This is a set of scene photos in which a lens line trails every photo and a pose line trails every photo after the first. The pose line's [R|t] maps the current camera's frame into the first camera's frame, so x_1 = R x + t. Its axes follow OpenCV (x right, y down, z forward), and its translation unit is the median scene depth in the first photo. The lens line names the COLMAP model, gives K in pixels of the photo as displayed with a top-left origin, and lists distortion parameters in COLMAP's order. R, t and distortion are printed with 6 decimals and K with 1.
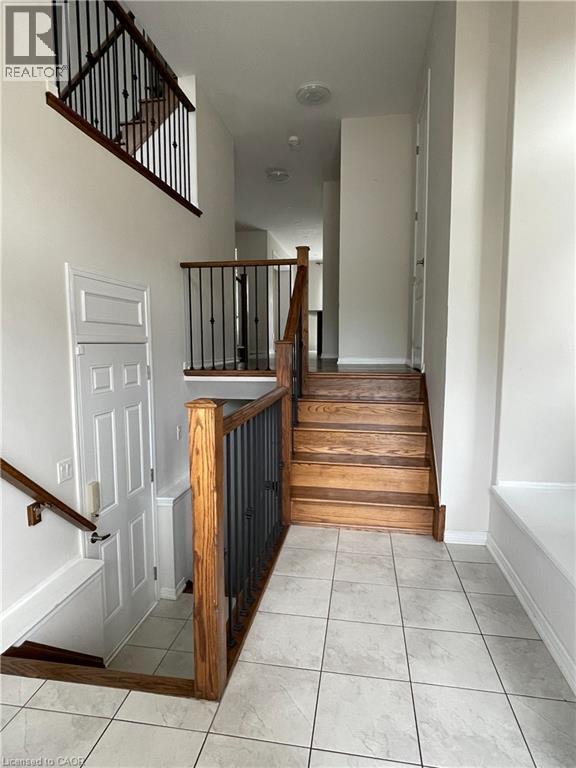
lens RADIAL K [[440.4, 0, 290.8], [0, 440.4, 385.0], [0, 0, 1]] dist [0.002886, -0.010974]
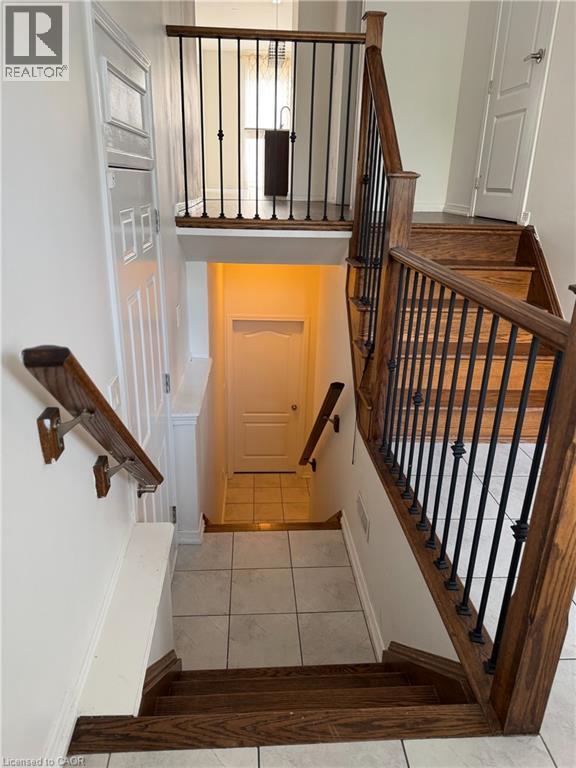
lens RADIAL K [[534.3, 0, 282.3], [0, 534.3, 383.2], [0, 0, 1]] dist [0.017507, -0.009605]
pose [[0.976231, -0.052920, 0.210170, -0.344670], [-0.004202, 0.964928, 0.262481, -0.009053], [-0.216690, -0.257125, 0.941771, 0.219055]]
